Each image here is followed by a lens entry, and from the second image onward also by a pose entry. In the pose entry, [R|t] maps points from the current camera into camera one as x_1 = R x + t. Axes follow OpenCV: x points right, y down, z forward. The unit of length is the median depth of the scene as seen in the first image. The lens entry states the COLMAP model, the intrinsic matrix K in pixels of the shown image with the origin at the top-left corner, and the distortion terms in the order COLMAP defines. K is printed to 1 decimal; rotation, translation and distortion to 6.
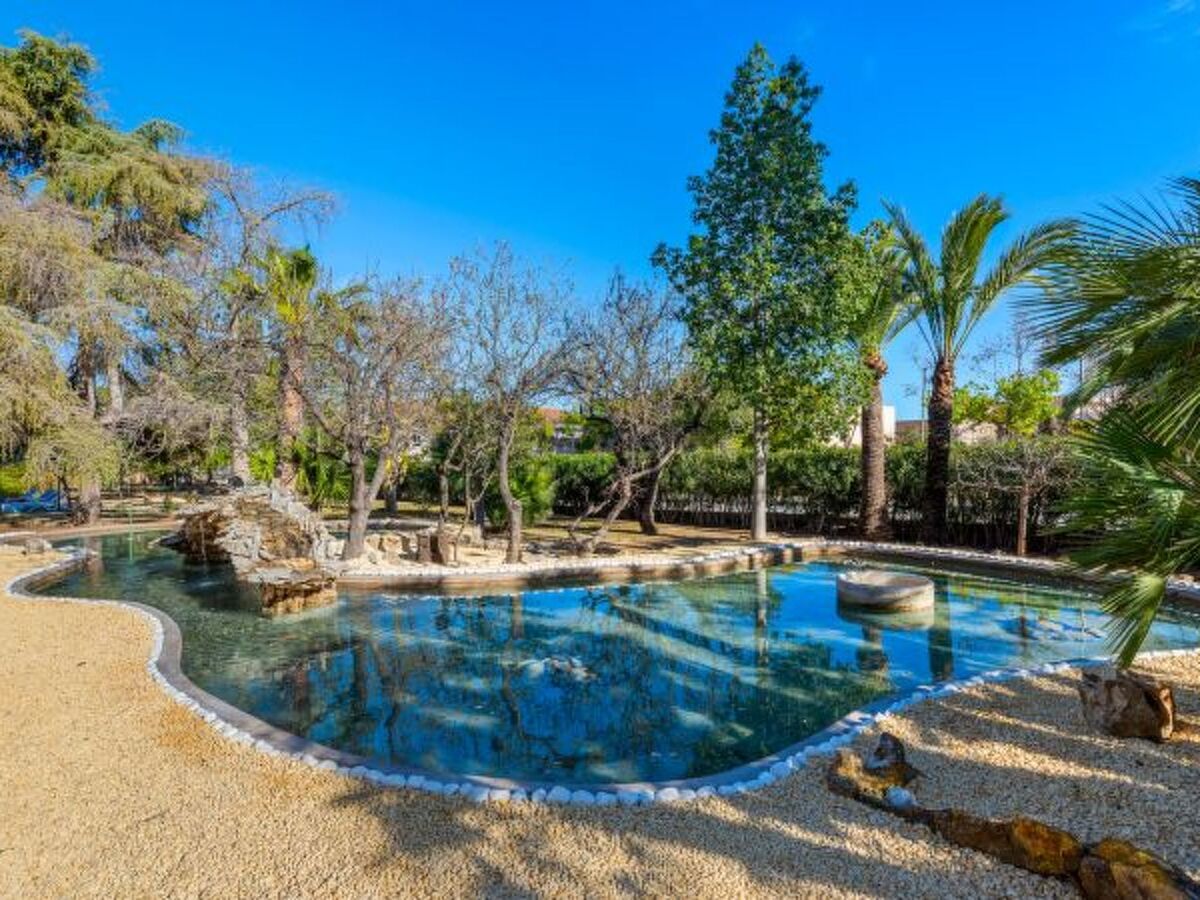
lens RADIAL K [[618.9, 0, 596.7], [0, 618.9, 483.4], [0, 0, 1]] dist [-0.001619, -0.006439]
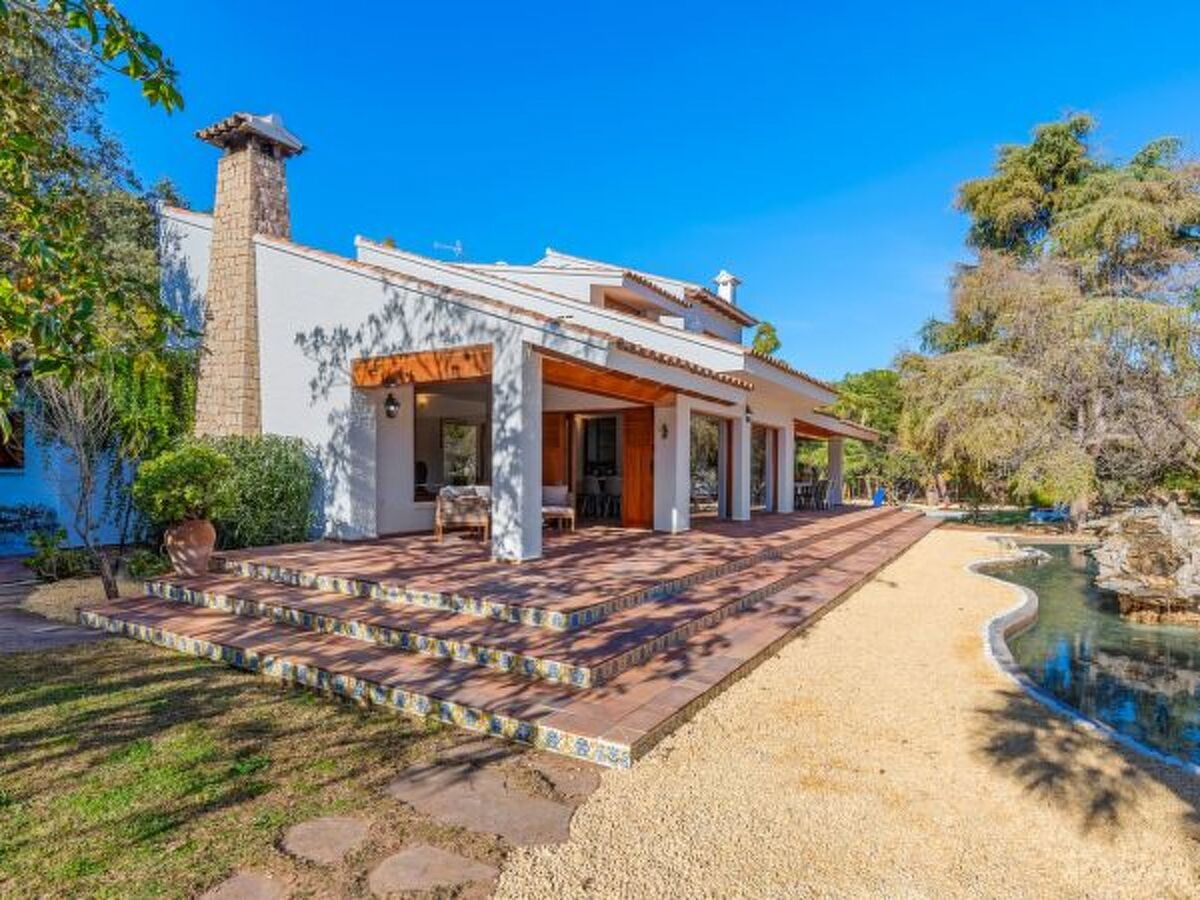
lens RADIAL K [[666.0, 0, 605.9], [0, 666.0, 450.1], [0, 0, 1]] dist [0.001107, -0.000402]
pose [[0.197416, -0.018552, -0.980144, 0.417733], [-0.053347, 0.998136, -0.029638, -0.011736], [0.978867, 0.058139, 0.196058, -0.162534]]
